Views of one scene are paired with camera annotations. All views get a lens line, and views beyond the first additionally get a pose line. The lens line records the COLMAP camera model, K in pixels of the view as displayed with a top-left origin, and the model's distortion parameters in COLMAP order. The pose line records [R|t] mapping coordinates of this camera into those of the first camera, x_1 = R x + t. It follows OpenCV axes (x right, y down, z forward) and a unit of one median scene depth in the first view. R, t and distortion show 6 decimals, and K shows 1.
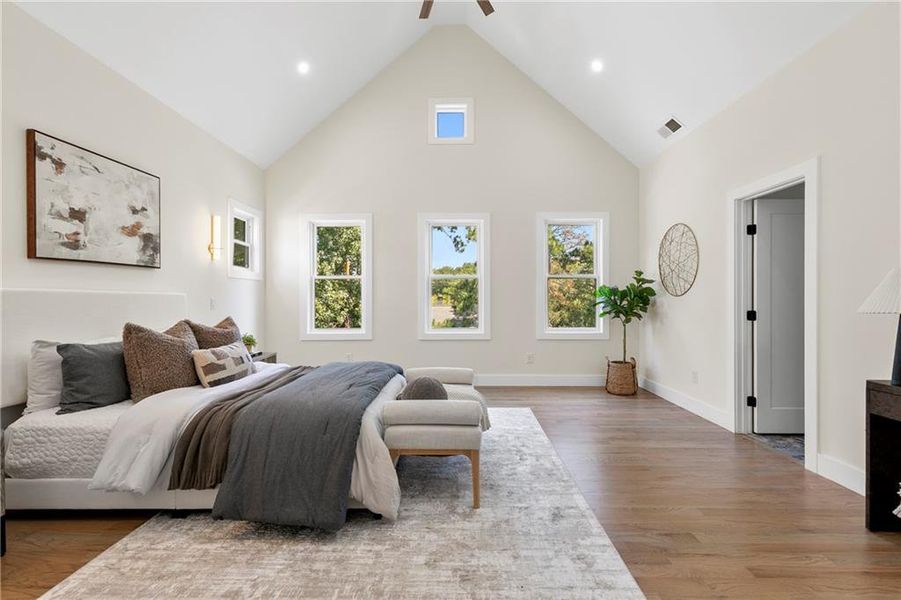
lens RADIAL K [[405.7, 0, 450.5], [0, 405.7, 300.0], [0, 0, 1]] dist [0.013224, 0.000330]
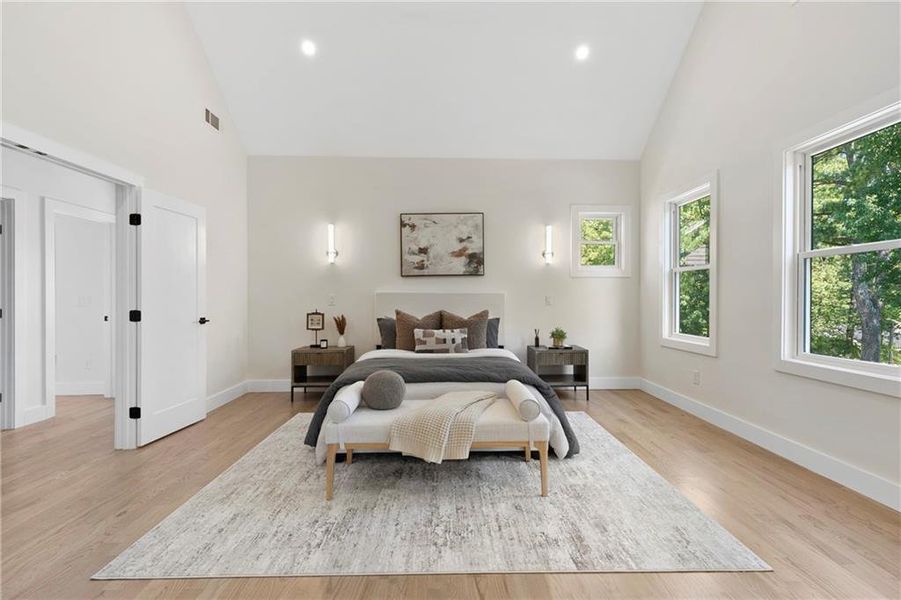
lens RADIAL K [[405.7, 0, 450.5], [0, 405.7, 300.0], [0, 0, 1]] dist [0.013224, 0.000330]
pose [[0.048542, 0.007173, -0.998795, 0.807234], [-0.004557, 0.999965, 0.006960, 0.000818], [0.998811, 0.004214, 0.048573, 0.906750]]
